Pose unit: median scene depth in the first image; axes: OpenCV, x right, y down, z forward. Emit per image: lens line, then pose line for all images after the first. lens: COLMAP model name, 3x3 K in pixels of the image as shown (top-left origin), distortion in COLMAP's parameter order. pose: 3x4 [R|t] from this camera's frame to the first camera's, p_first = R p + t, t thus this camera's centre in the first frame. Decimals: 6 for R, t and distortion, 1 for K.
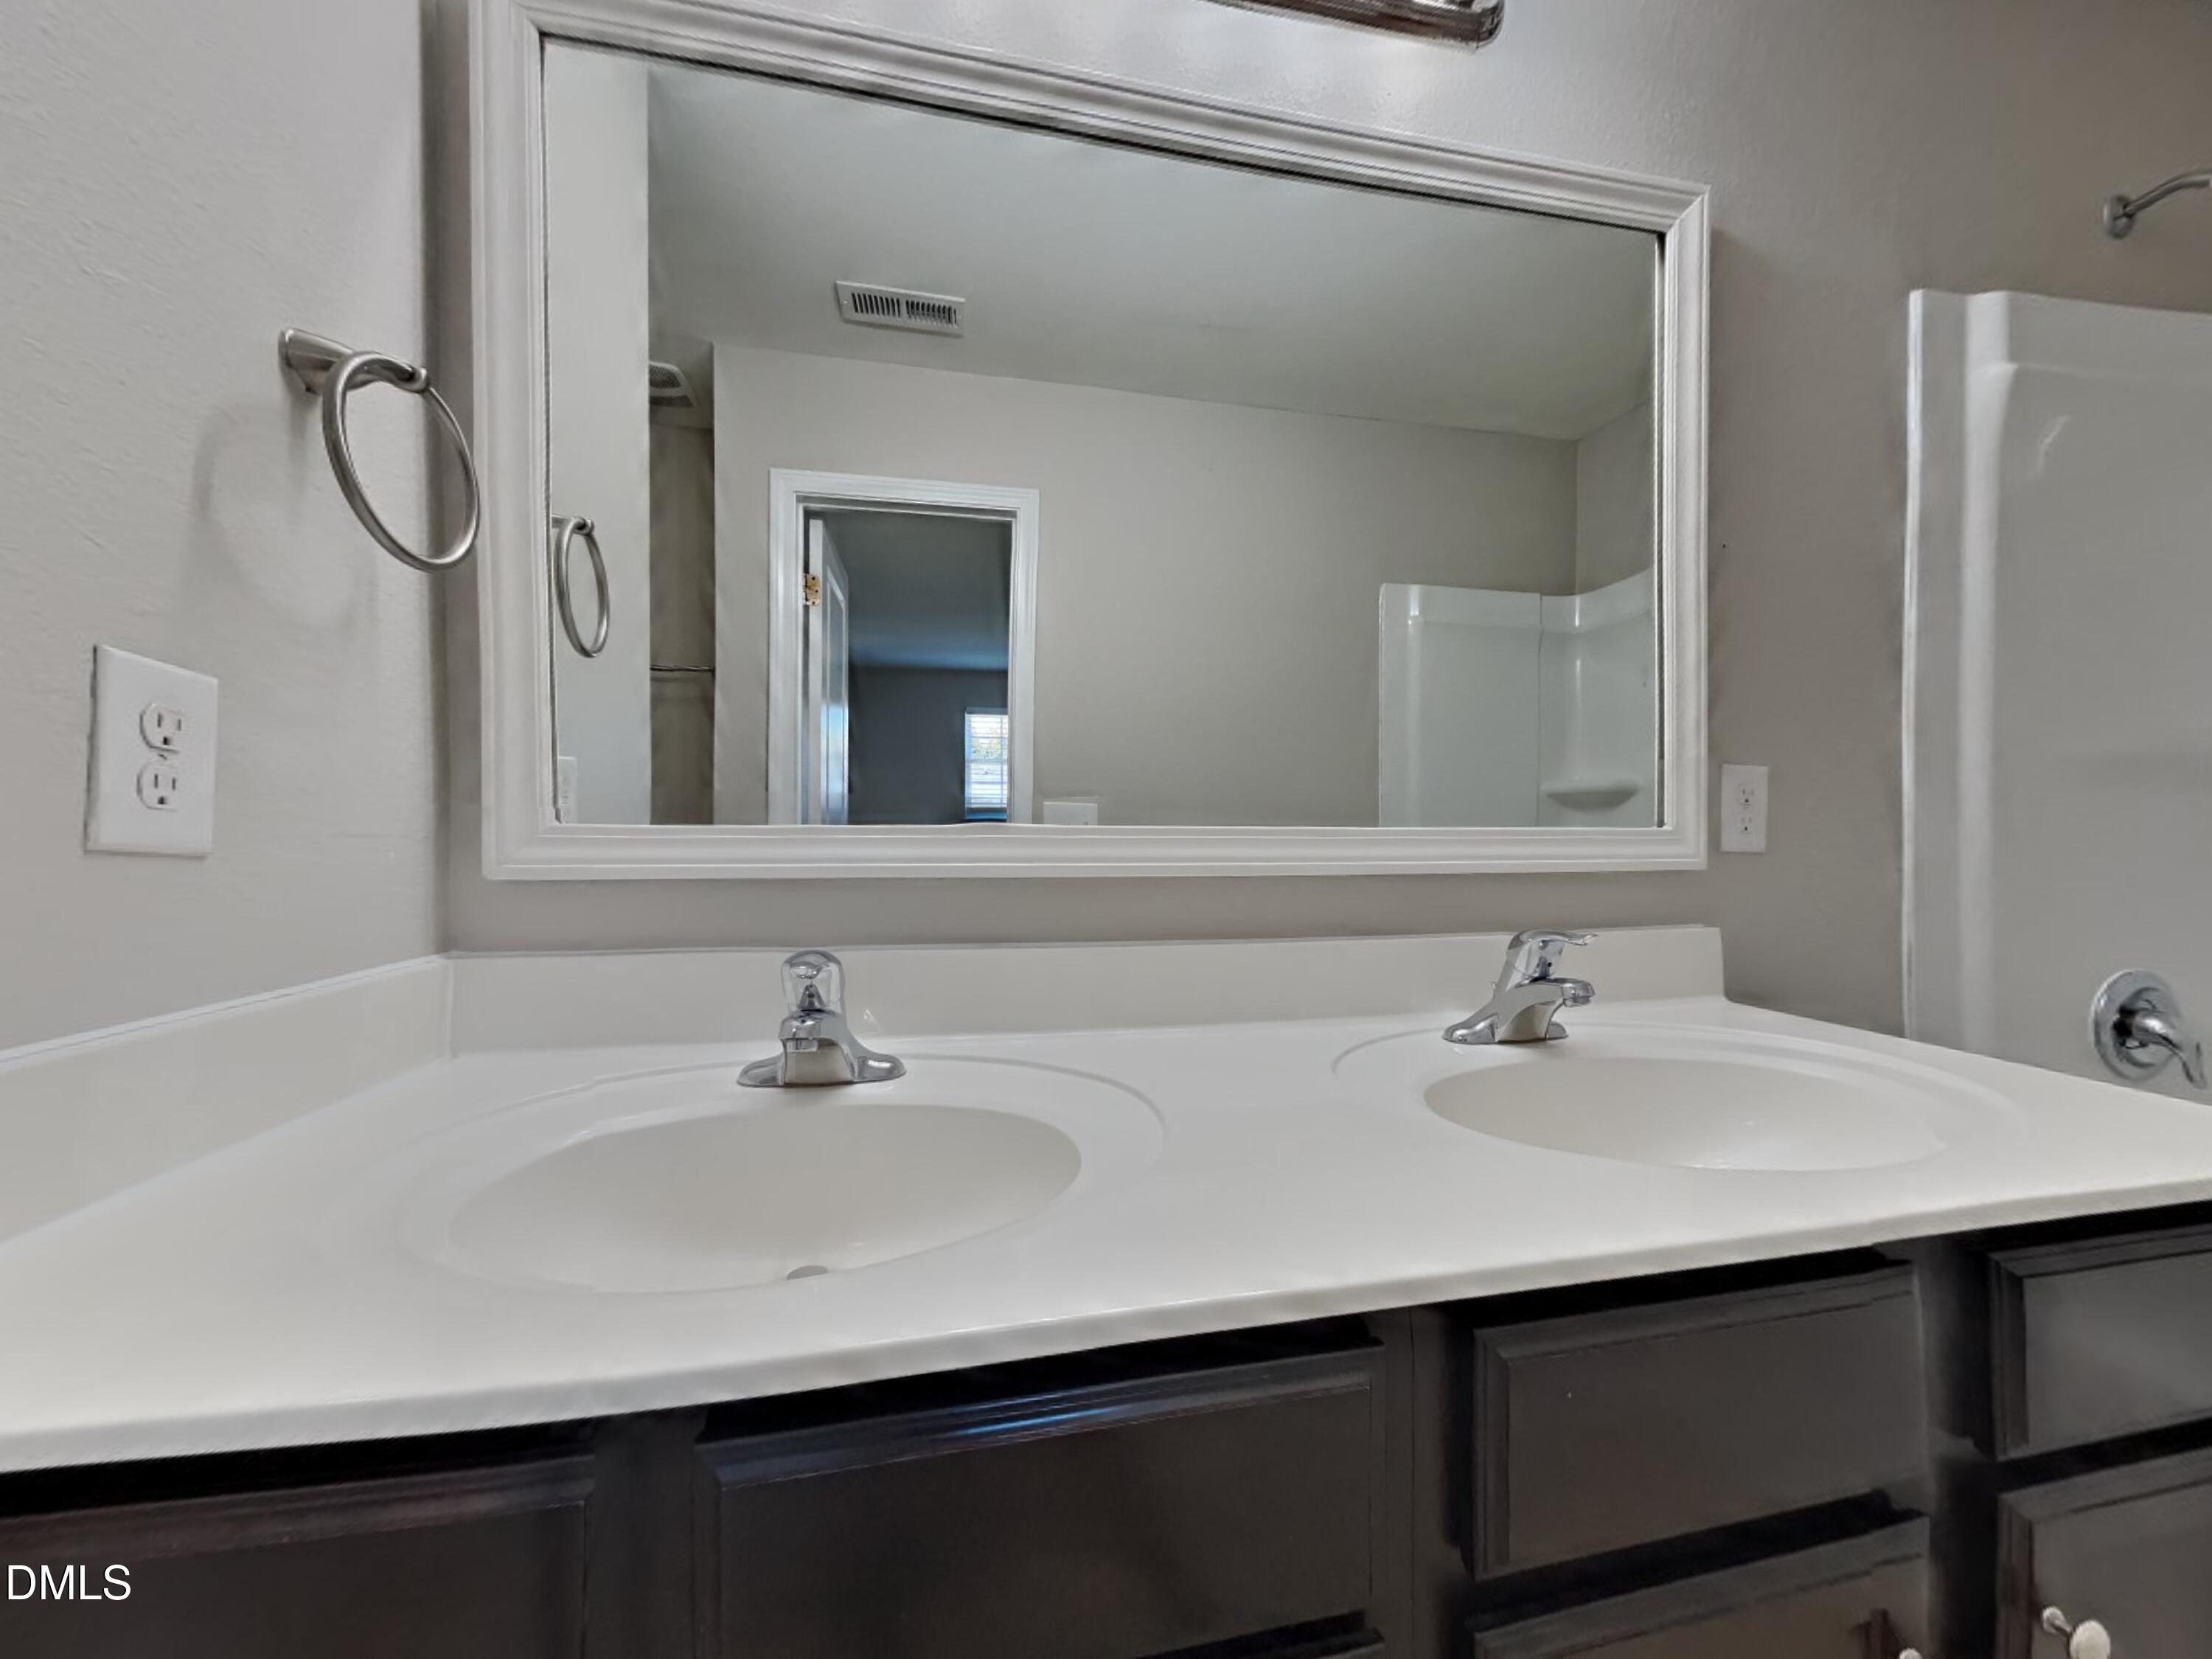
lens RADIAL K [[912.6, 0, 1112.8], [0, 912.6, 830.1], [0, 0, 1]] dist [-0.000449, 0.000132]
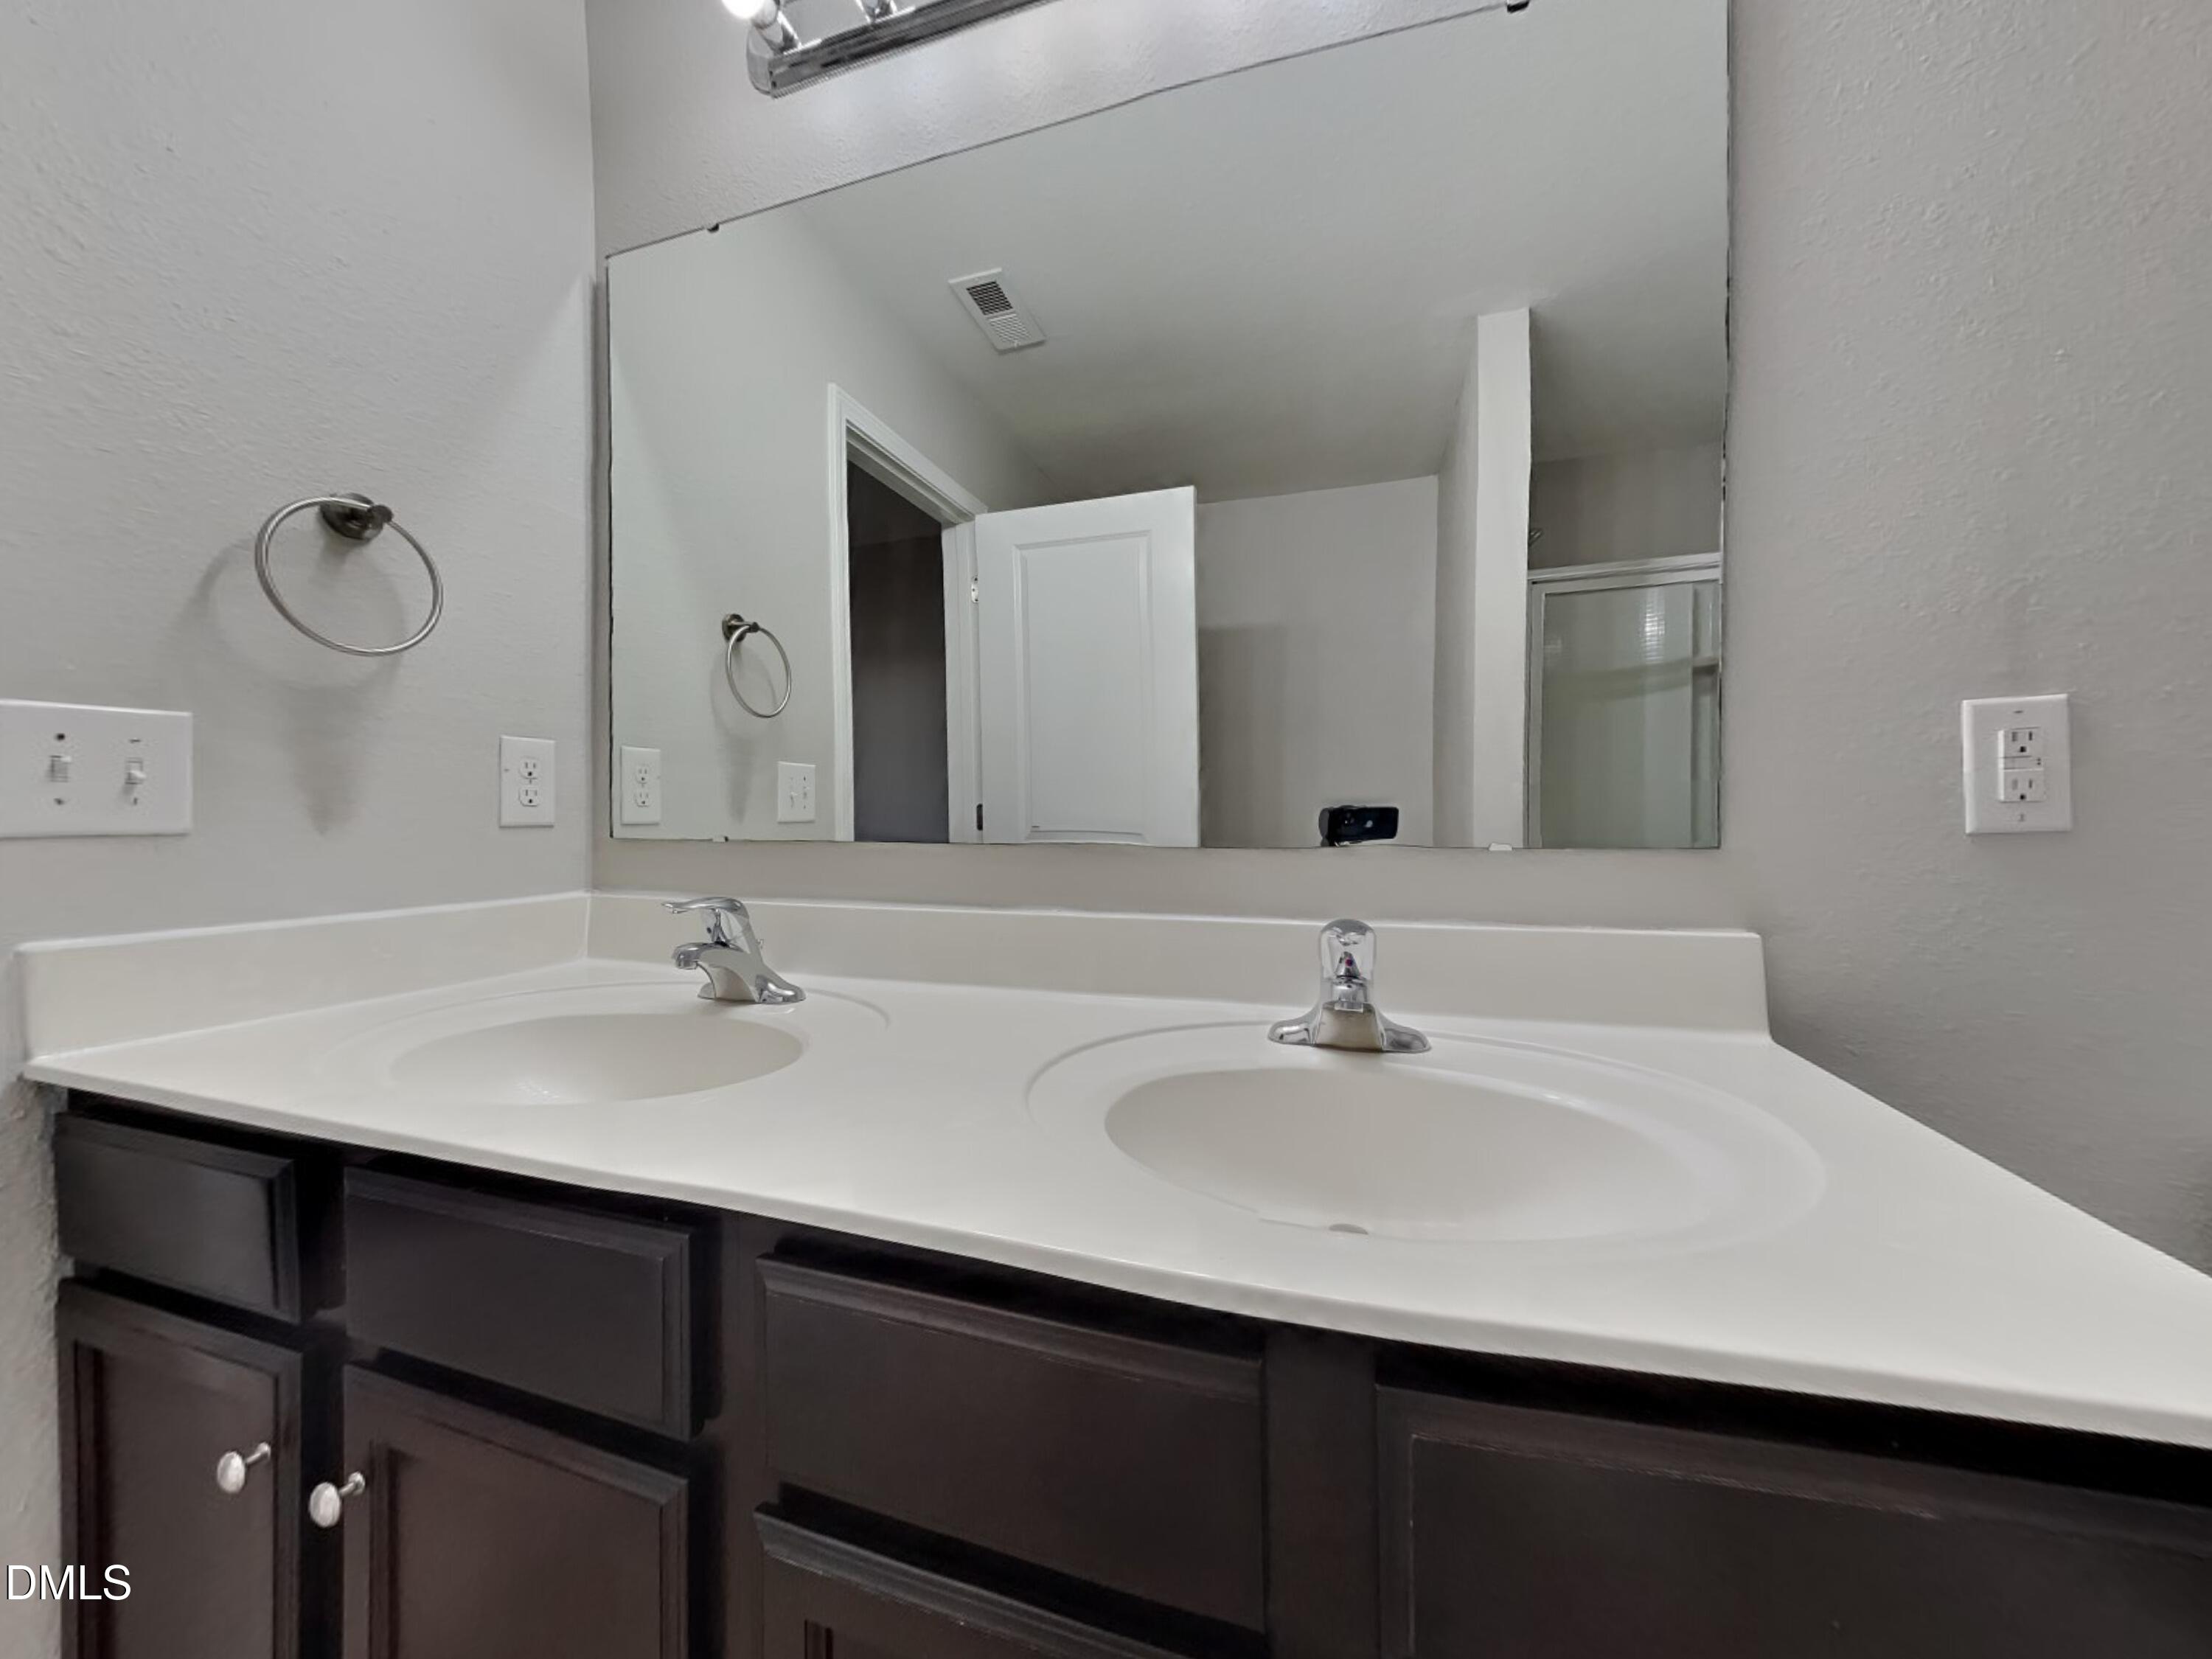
lens RADIAL K [[912.6, 0, 1110.8], [0, 912.6, 818.2], [0, 0, 1]] dist [-0.000449, 0.000132]
pose [[0.829977, -0.000690, -0.557797, 0.691033], [0.011497, 0.999808, 0.015871, -0.000853], [0.557679, -0.019585, 0.829826, 0.162162]]
